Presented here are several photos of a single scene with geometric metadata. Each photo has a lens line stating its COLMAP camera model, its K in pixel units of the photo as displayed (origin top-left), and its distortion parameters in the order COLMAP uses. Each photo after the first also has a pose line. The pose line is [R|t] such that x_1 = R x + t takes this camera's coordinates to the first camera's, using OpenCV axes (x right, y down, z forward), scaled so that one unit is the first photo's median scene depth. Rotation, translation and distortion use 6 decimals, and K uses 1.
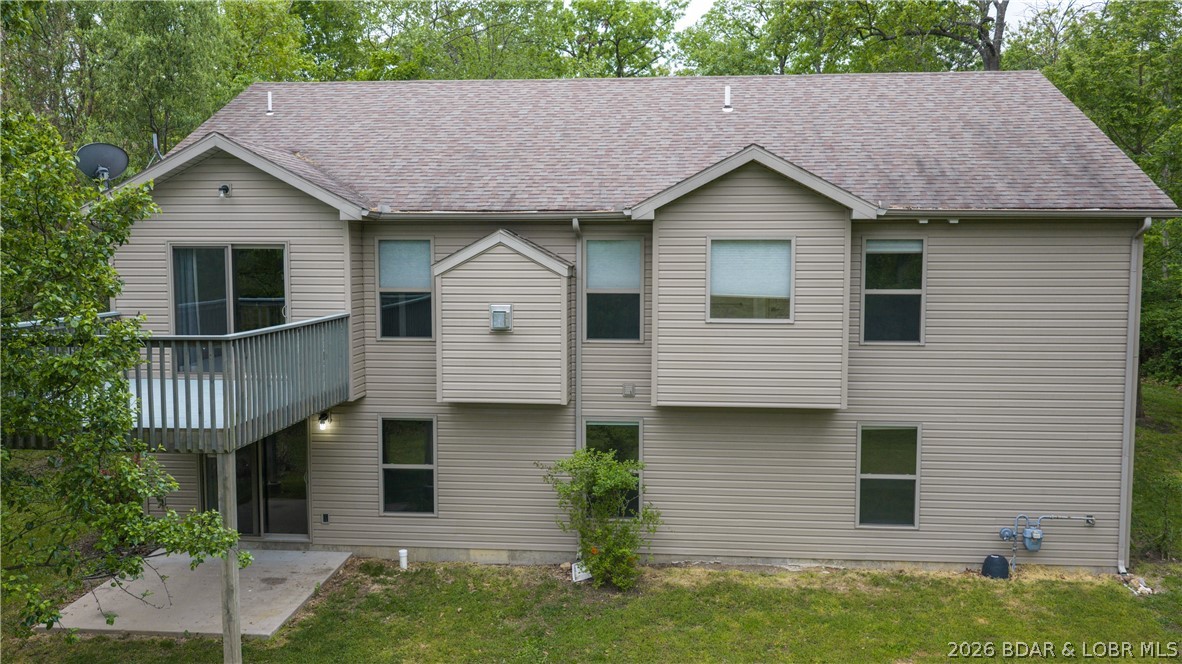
lens RADIAL K [[975.3, 0, 591.0], [0, 975.3, 332.0], [0, 0, 1]] dist [0.030142, -0.075840]
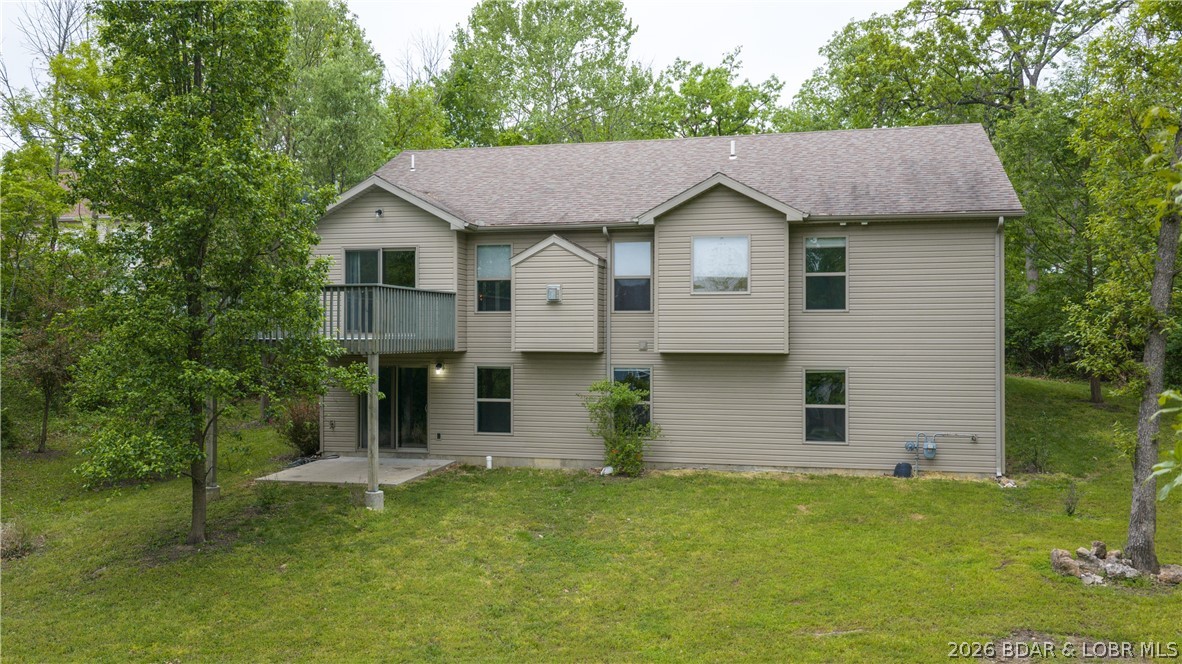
lens RADIAL K [[975.3, 0, 591.0], [0, 975.3, 332.0], [0, 0, 1]] dist [0.030142, -0.075840]
pose [[0.988843, 0.000386, -0.148960, 0.180619], [-0.013133, 0.996329, -0.084598, 0.165135], [0.148381, 0.085610, 0.985218, -0.439579]]
